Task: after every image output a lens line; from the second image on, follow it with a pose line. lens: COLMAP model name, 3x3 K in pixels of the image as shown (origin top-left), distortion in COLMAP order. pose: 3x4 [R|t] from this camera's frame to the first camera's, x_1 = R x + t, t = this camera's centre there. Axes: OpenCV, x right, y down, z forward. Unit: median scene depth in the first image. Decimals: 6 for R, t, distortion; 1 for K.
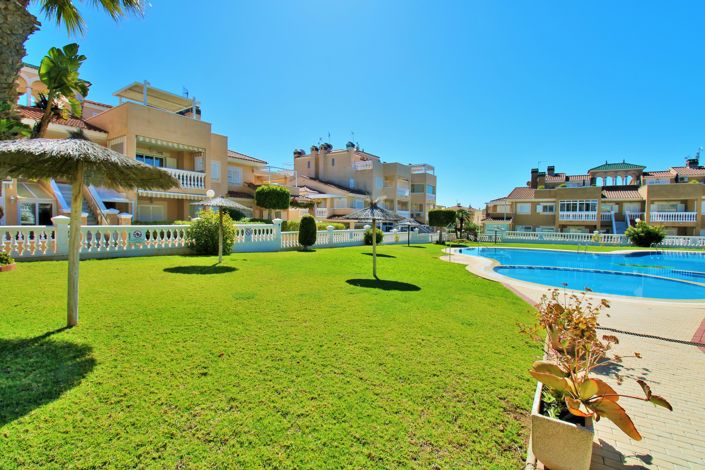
lens RADIAL K [[322.2, 0, 354.8], [0, 322.2, 229.3], [0, 0, 1]] dist [-0.014628, -0.005990]
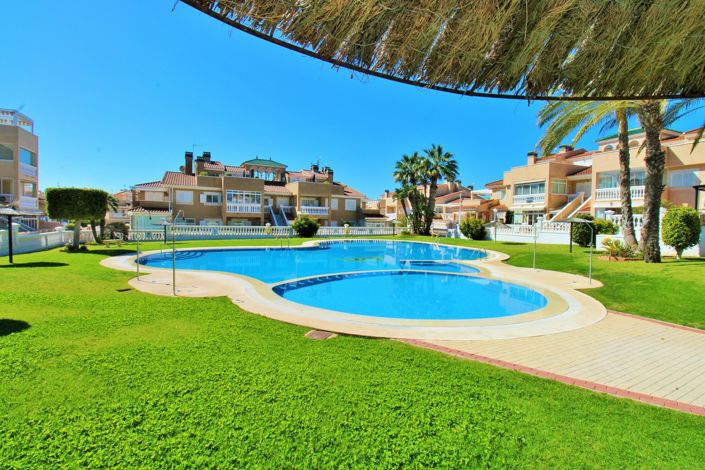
lens RADIAL K [[322.2, 0, 354.1], [0, 322.2, 232.4], [0, 0, 1]] dist [-0.014628, -0.005990]
pose [[0.468578, -0.037509, 0.882626, 0.001915], [0.009164, 0.999251, 0.037601, -0.001782], [-0.883375, -0.009531, 0.468570, 0.256045]]
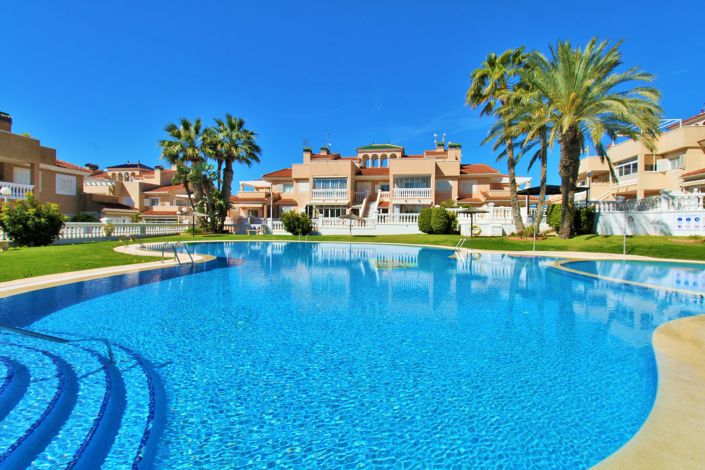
lens RADIAL K [[322.2, 0, 351.9], [0, 322.2, 228.7], [0, 0, 1]] dist [-0.014628, -0.005990]
pose [[-0.498635, -0.027806, 0.866366, 0.190354], [0.004231, 0.999395, 0.034510, 0.011013], [-0.866802, 0.020874, -0.498216, 0.636868]]
